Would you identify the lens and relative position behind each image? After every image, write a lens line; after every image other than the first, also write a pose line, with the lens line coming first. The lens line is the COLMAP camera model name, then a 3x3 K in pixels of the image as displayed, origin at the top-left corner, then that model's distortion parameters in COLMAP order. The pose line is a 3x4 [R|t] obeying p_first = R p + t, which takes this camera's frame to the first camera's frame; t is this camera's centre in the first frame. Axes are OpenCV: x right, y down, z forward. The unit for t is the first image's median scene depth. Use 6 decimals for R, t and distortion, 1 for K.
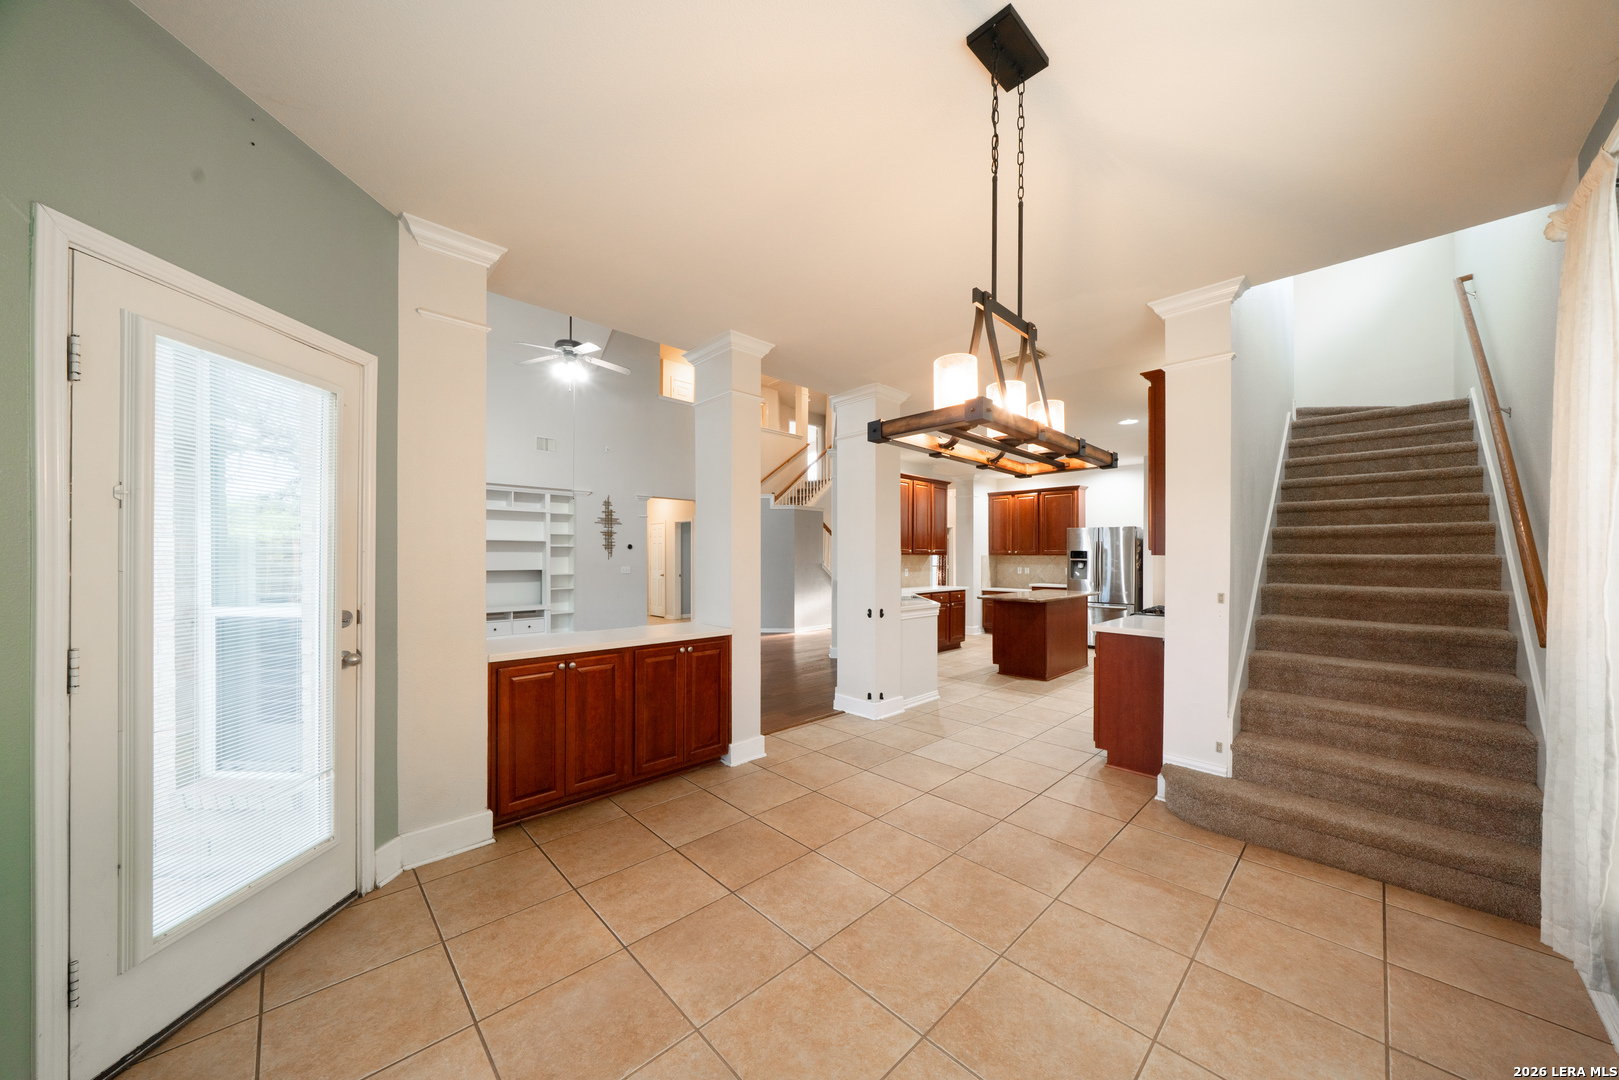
lens RADIAL K [[550.6, 0, 810.3], [0, 550.6, 554.2], [0, 0, 1]] dist [-0.001723, -0.000160]
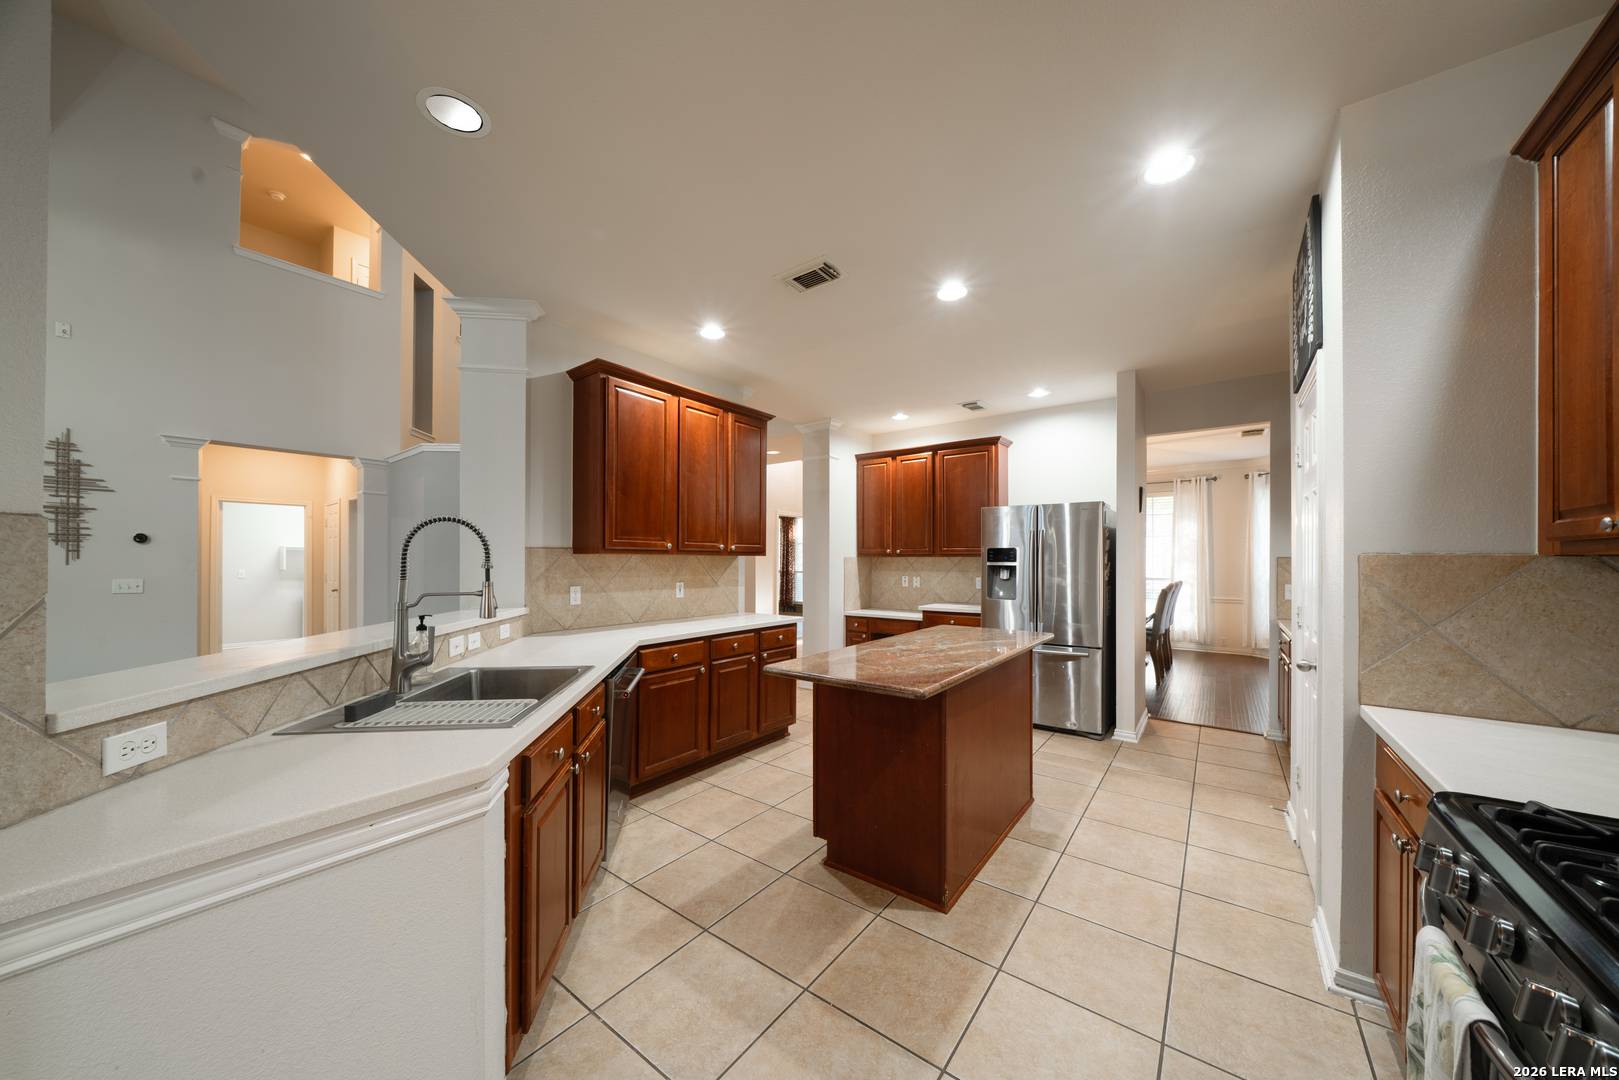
lens RADIAL K [[550.6, 0, 808.7], [0, 550.6, 556.7], [0, 0, 1]] dist [-0.001723, -0.000160]
pose [[0.987416, 0.000822, 0.158144, 0.198224], [-0.000648, 0.999999, -0.001154, 0.003147], [-0.158144, 0.001037, 0.987415, 0.459328]]
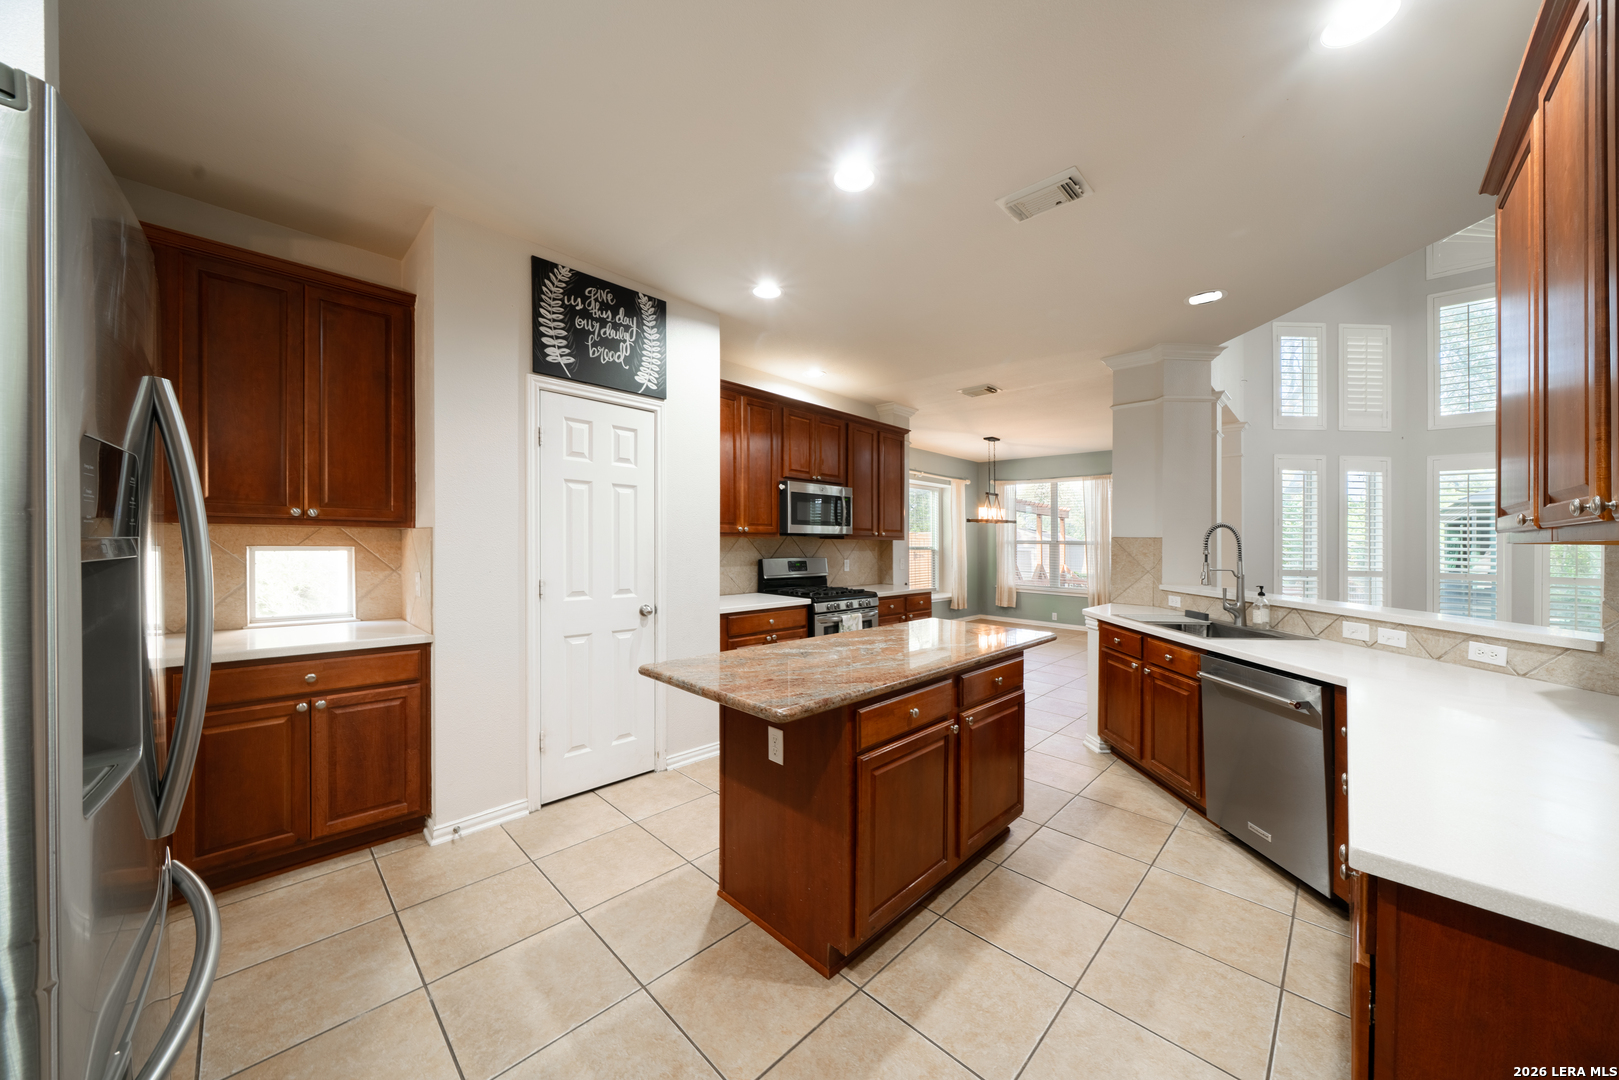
lens RADIAL K [[550.6, 0, 816.6], [0, 550.6, 542.7], [0, 0, 1]] dist [-0.001723, -0.000160]
pose [[-0.999164, -0.017580, -0.036901, 0.370251], [-0.017554, 0.999845, -0.001036, 0.004737], [0.036913, -0.000388, -0.999318, 1.031010]]
